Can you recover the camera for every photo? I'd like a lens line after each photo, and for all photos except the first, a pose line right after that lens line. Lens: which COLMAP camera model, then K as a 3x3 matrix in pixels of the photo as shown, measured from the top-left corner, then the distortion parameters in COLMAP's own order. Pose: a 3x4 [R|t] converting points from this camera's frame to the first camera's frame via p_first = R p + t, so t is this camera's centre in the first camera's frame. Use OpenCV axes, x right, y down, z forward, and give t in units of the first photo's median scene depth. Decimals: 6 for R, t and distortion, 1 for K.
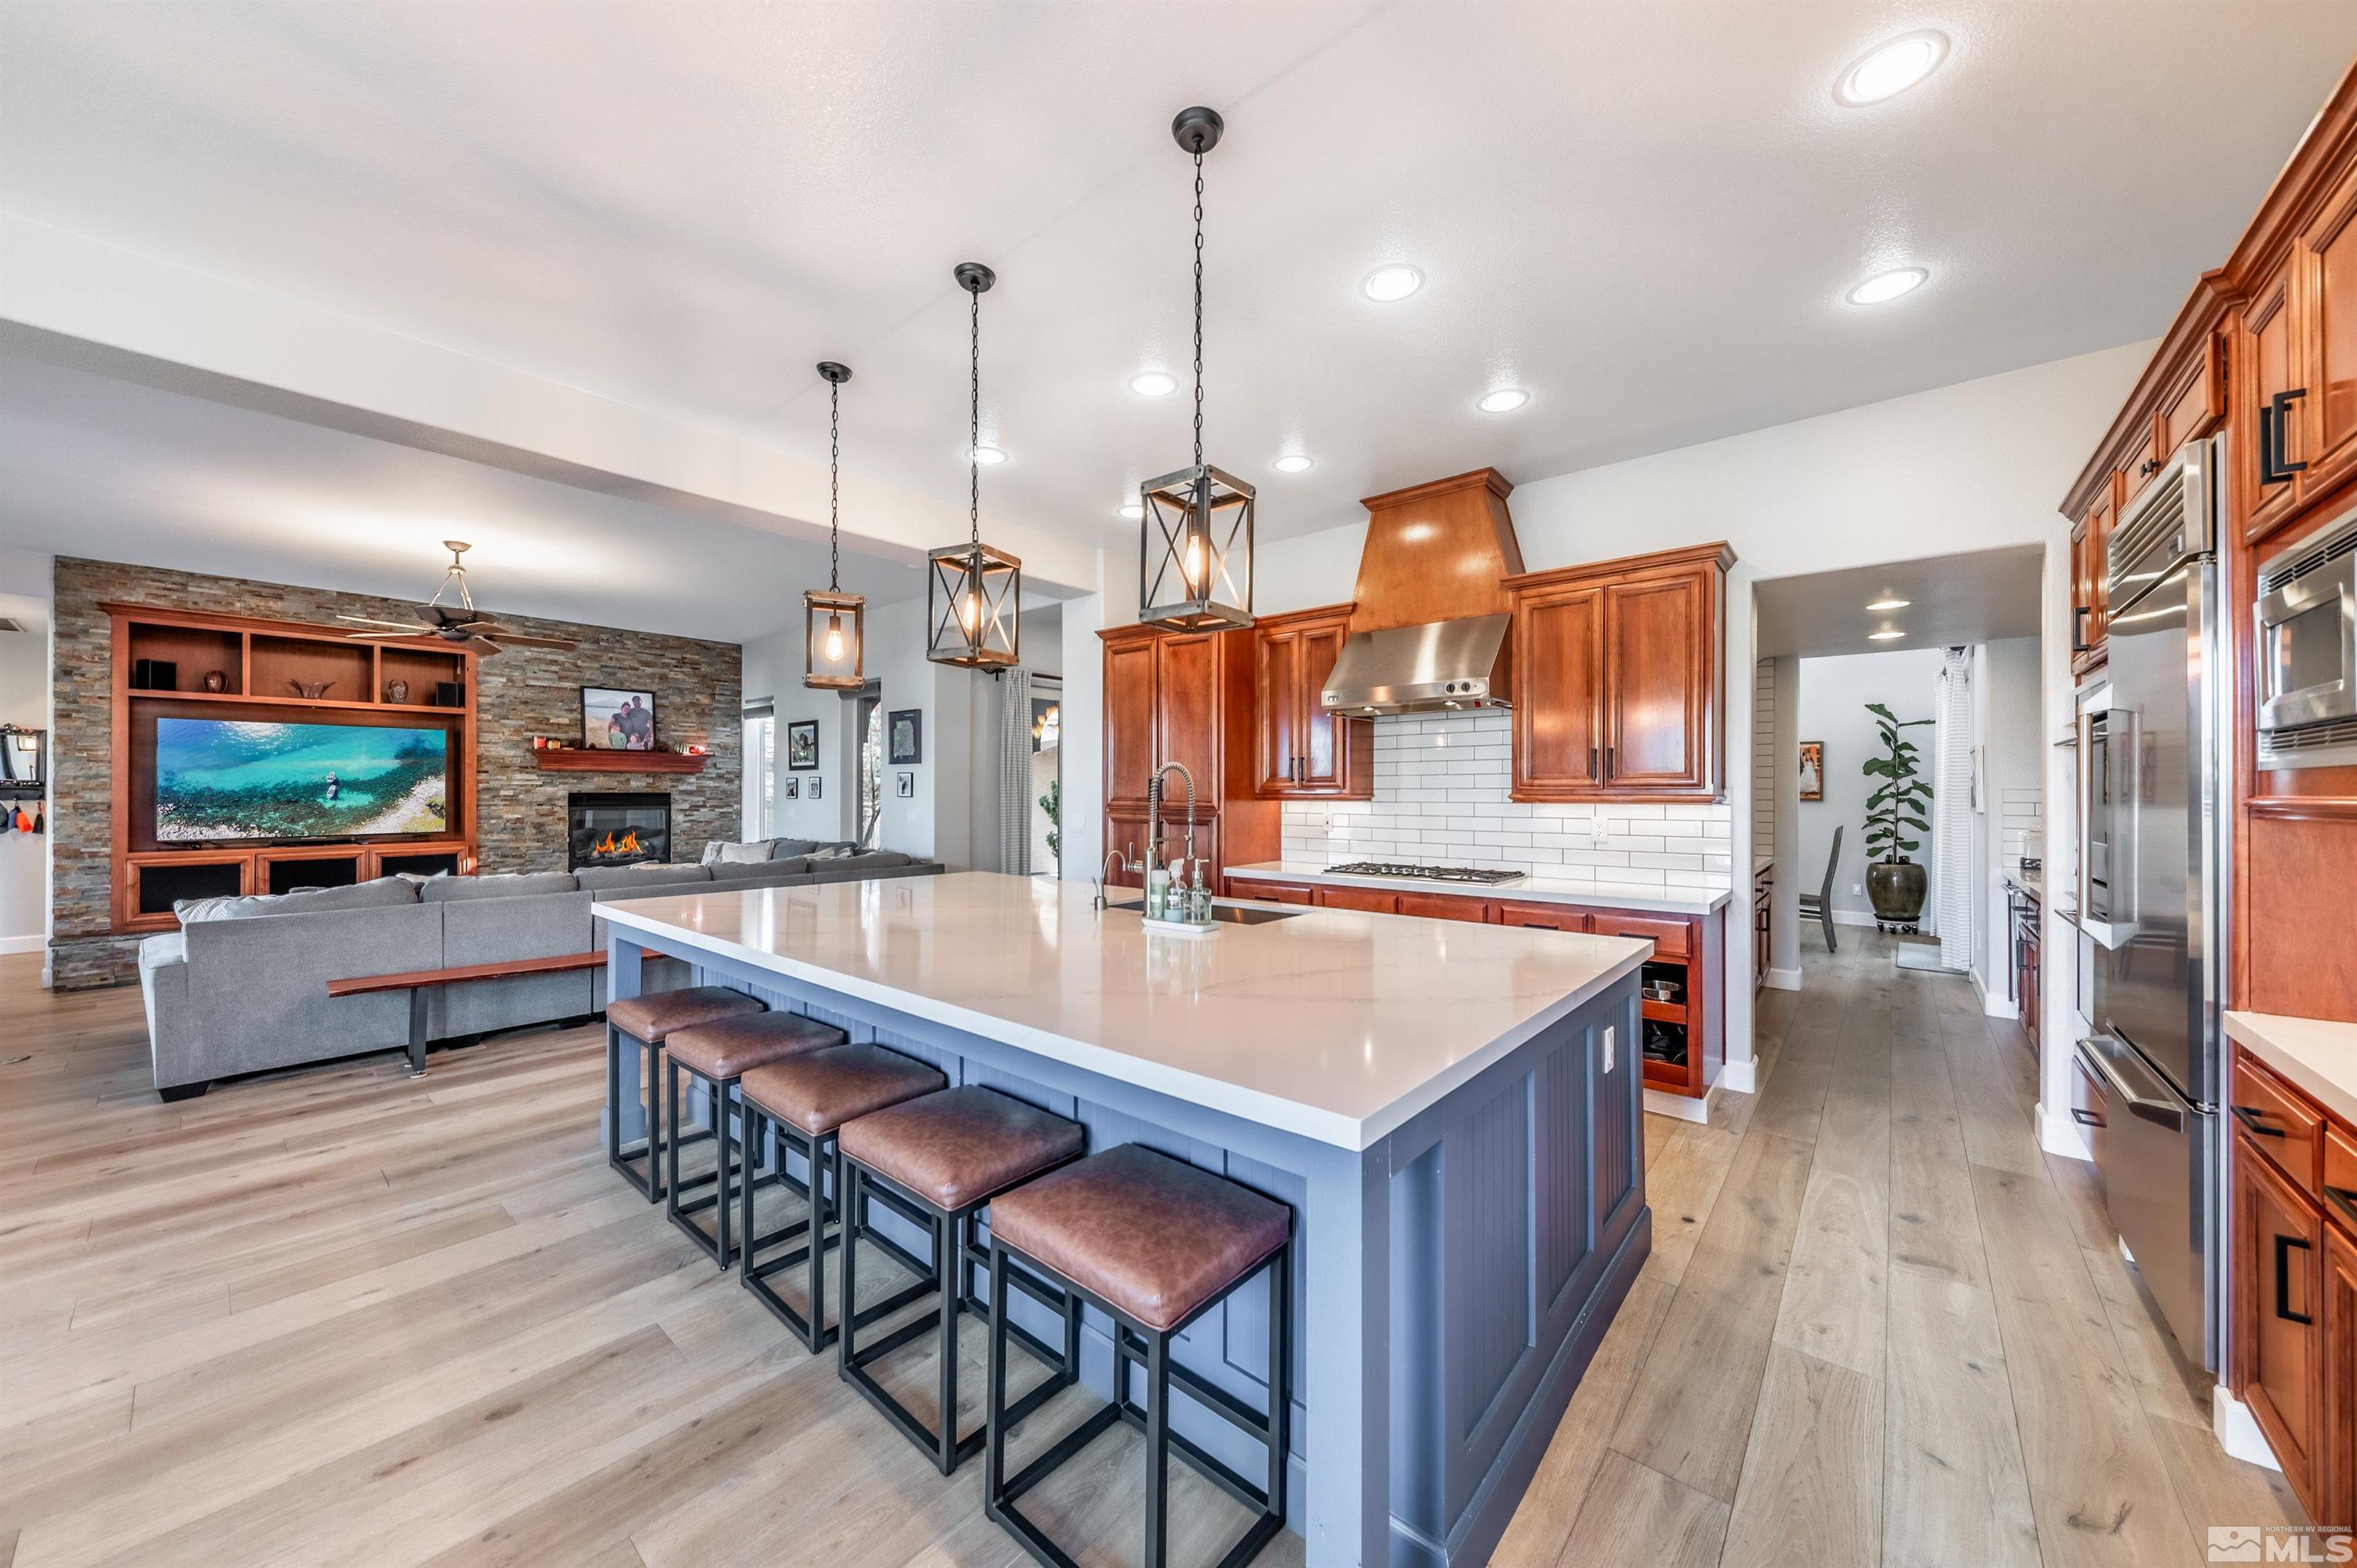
lens RADIAL K [[817.5, 0, 1176.8], [0, 817.5, 790.5], [0, 0, 1]] dist [0.000976, -0.001811]
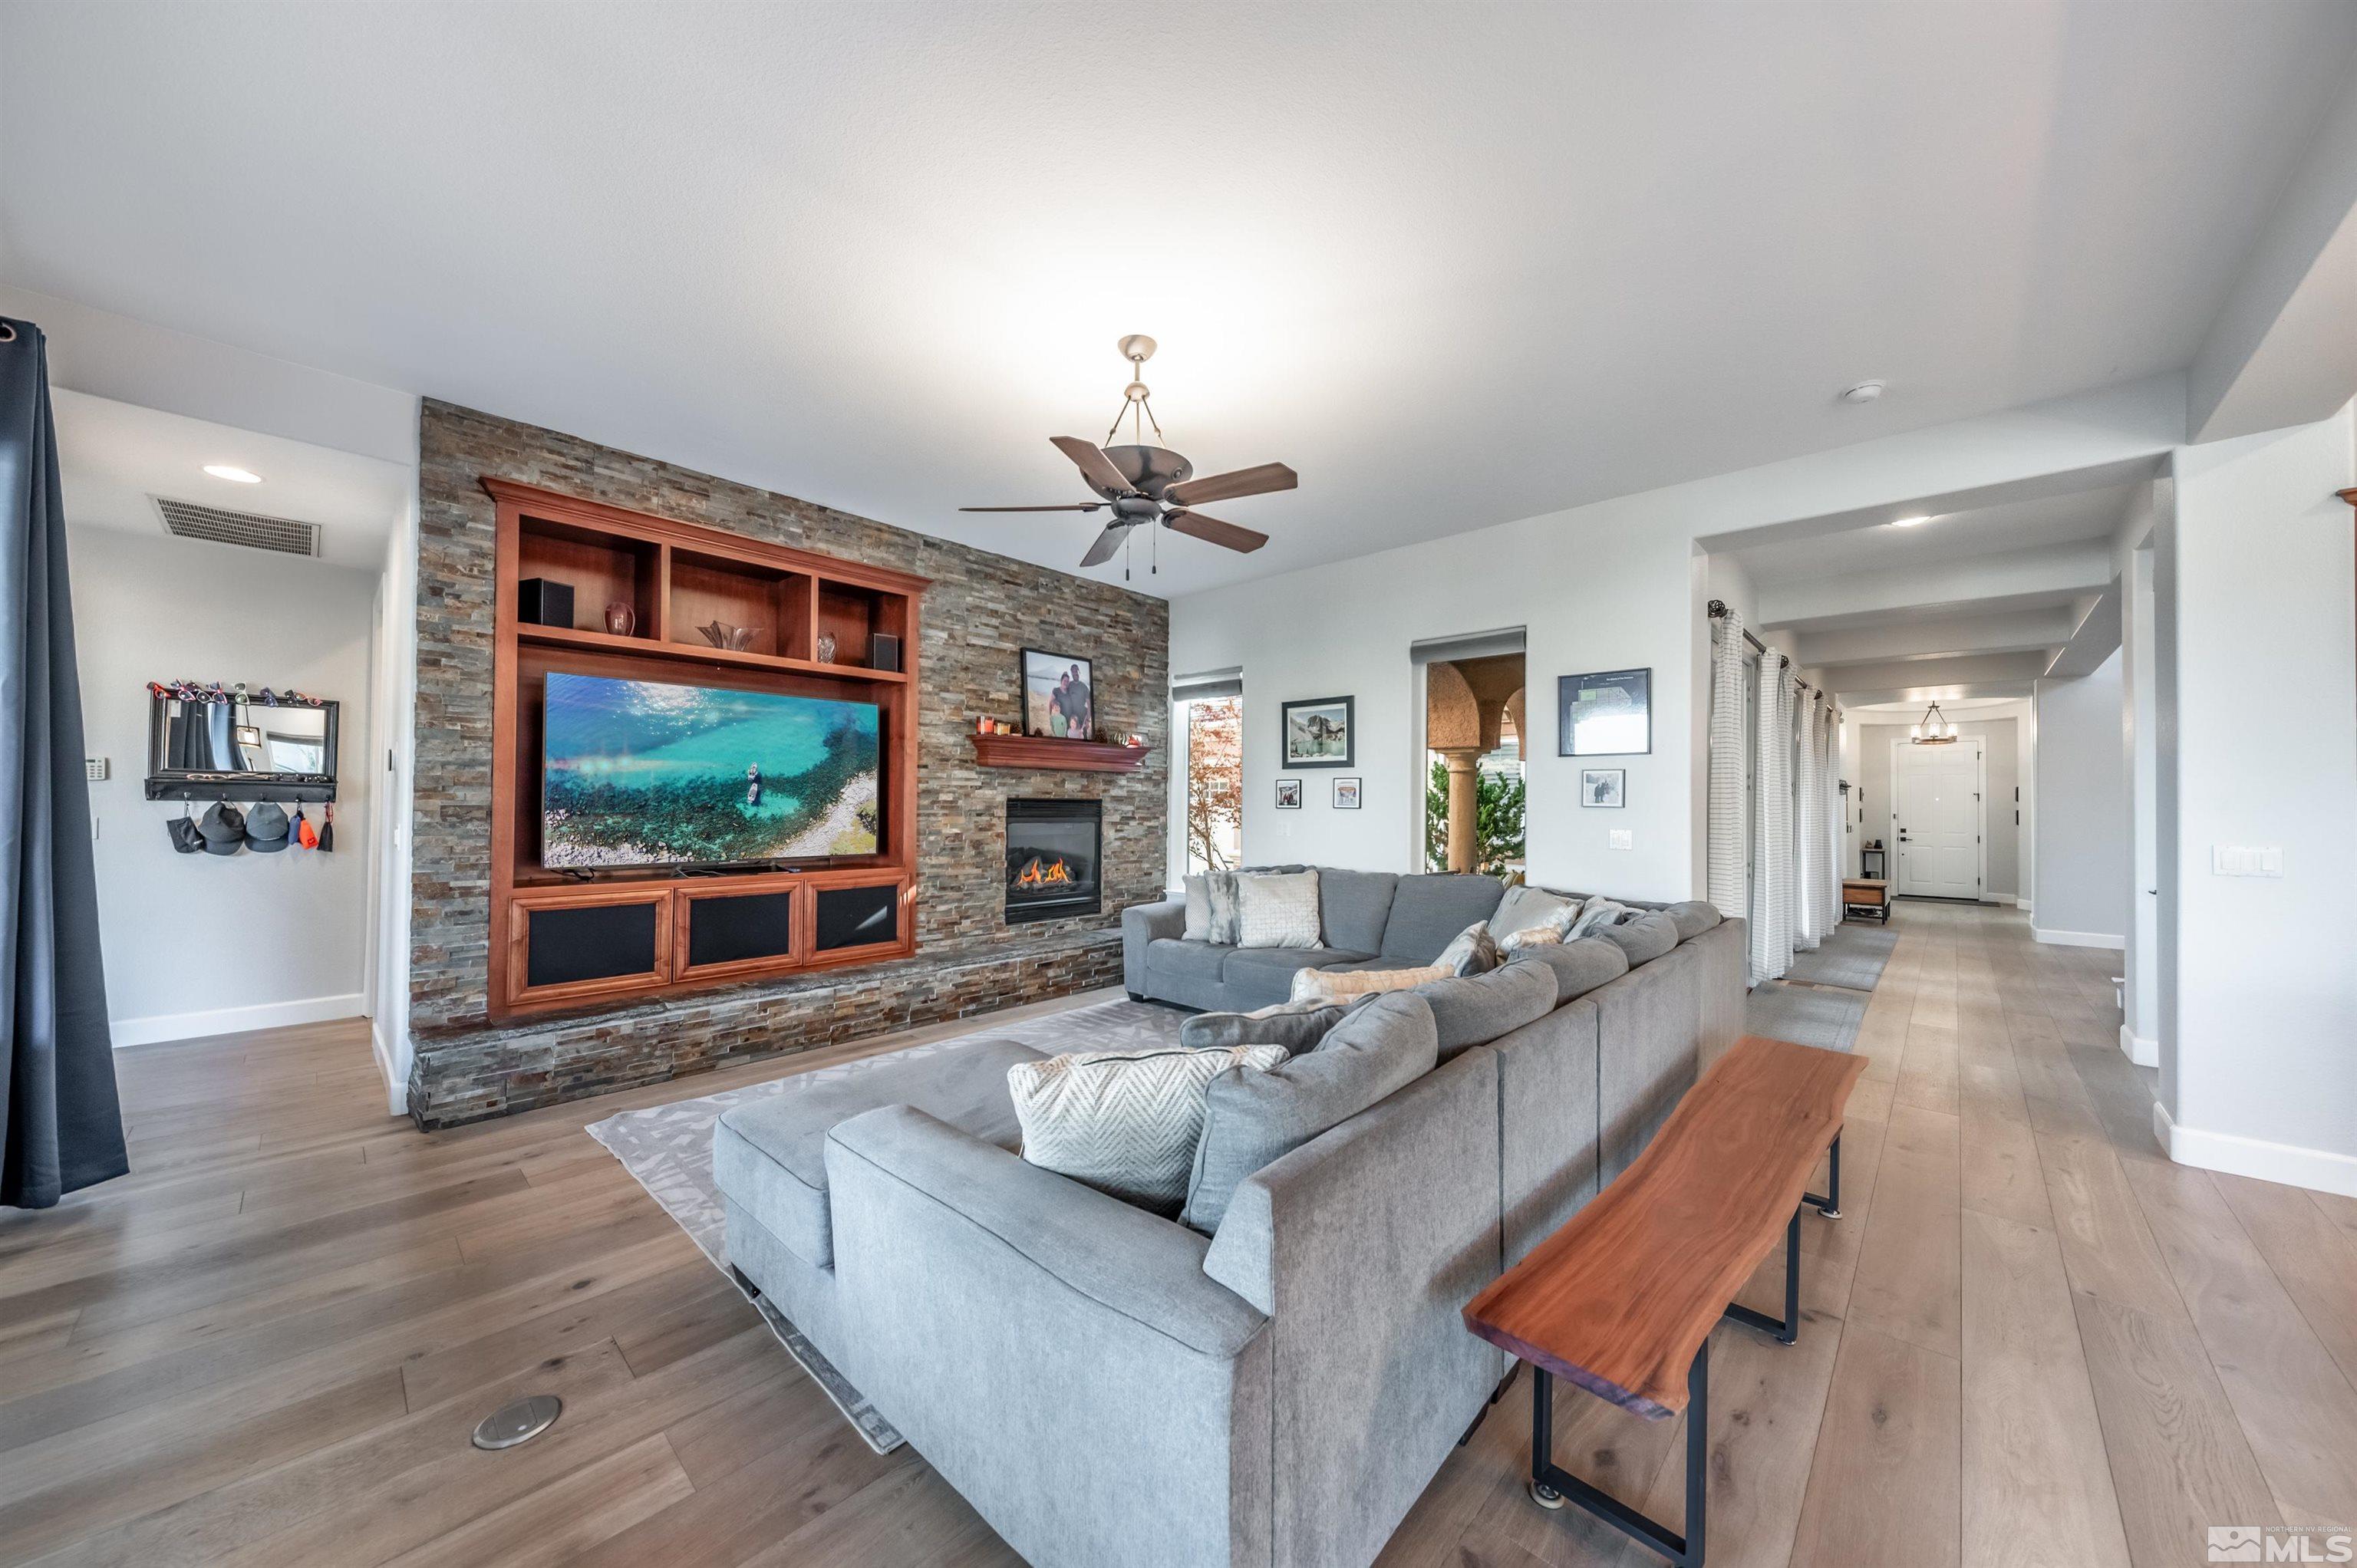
lens RADIAL K [[817.5, 0, 1191.5], [0, 817.5, 795.4], [0, 0, 1]] dist [0.000976, -0.001811]
pose [[0.998172, 0.006639, -0.060077, -0.617566], [-0.007260, 0.999922, -0.010123, 0.007303], [0.060005, 0.010540, 0.998142, 0.345808]]
